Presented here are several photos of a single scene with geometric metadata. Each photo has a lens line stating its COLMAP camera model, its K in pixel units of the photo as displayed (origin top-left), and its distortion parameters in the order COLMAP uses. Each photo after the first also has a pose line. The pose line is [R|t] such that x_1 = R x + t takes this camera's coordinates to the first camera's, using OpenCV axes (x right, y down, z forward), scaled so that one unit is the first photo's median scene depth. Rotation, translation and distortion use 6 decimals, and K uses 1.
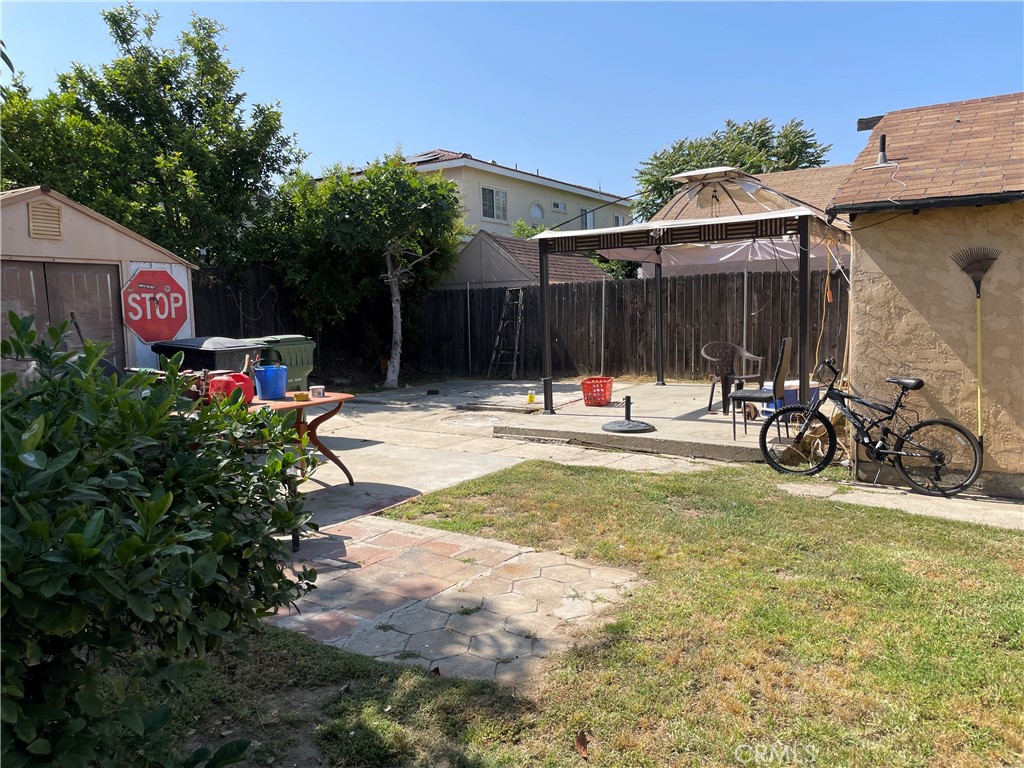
lens RADIAL K [[706.2, 0, 528.7], [0, 706.2, 380.7], [0, 0, 1]] dist [0.083047, -0.088633]
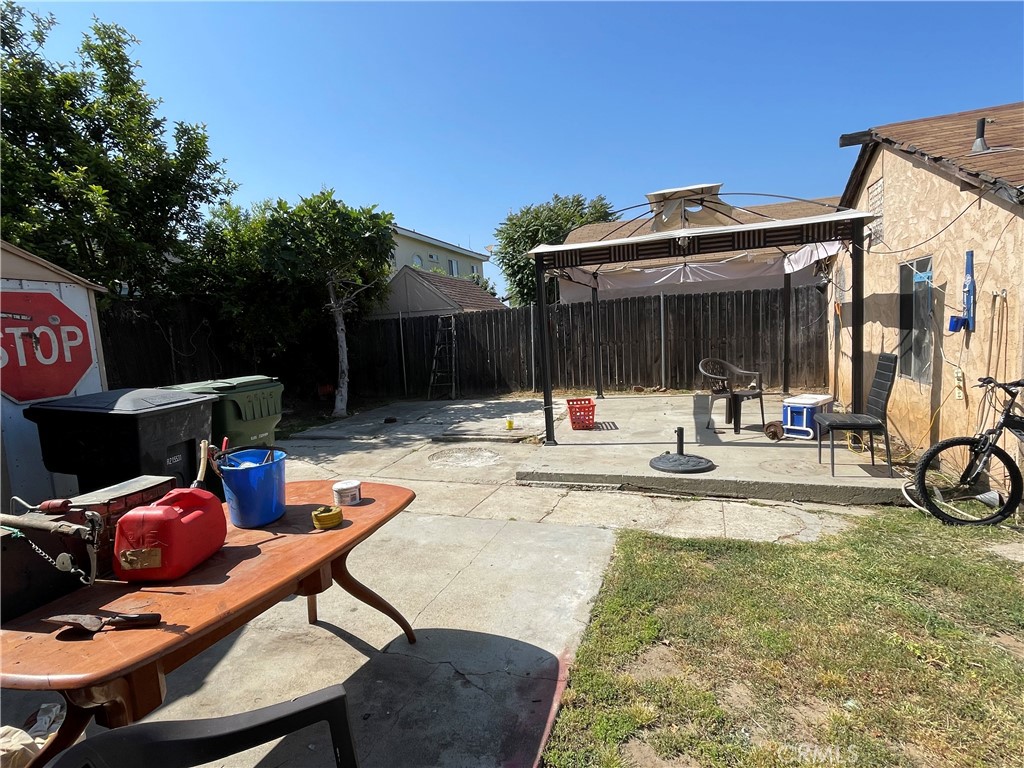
lens RADIAL K [[494.7, 0, 506.1], [0, 494.7, 387.3], [0, 0, 1]] dist [-0.002277, 0.000290]
pose [[0.976057, -0.057800, 0.209695, -0.117838], [0.056584, 0.998328, 0.011797, -0.028616], [-0.210027, 0.000351, 0.977696, 0.282812]]
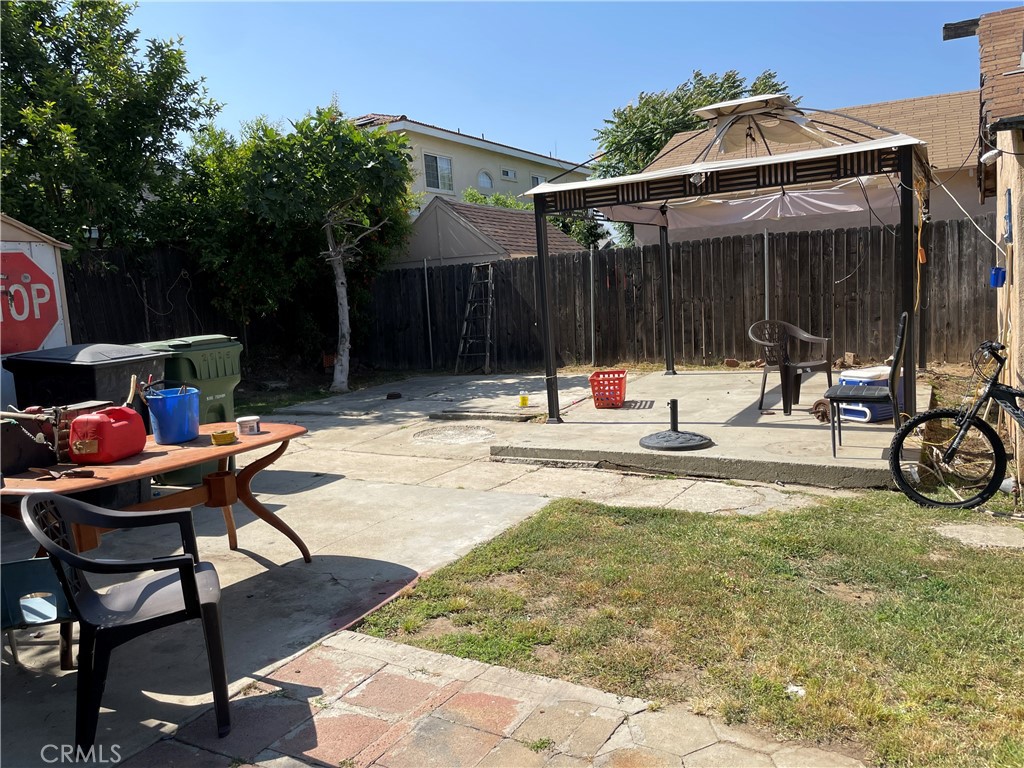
lens RADIAL K [[747.9, 0, 514.2], [0, 747.9, 376.6], [0, 0, 1]] dist [0.086515, -0.105388]
pose [[0.997707, -0.044091, 0.051341, -0.040911], [0.043260, 0.998916, 0.017171, -0.014275], [-0.052043, -0.014911, 0.998534, 0.138265]]
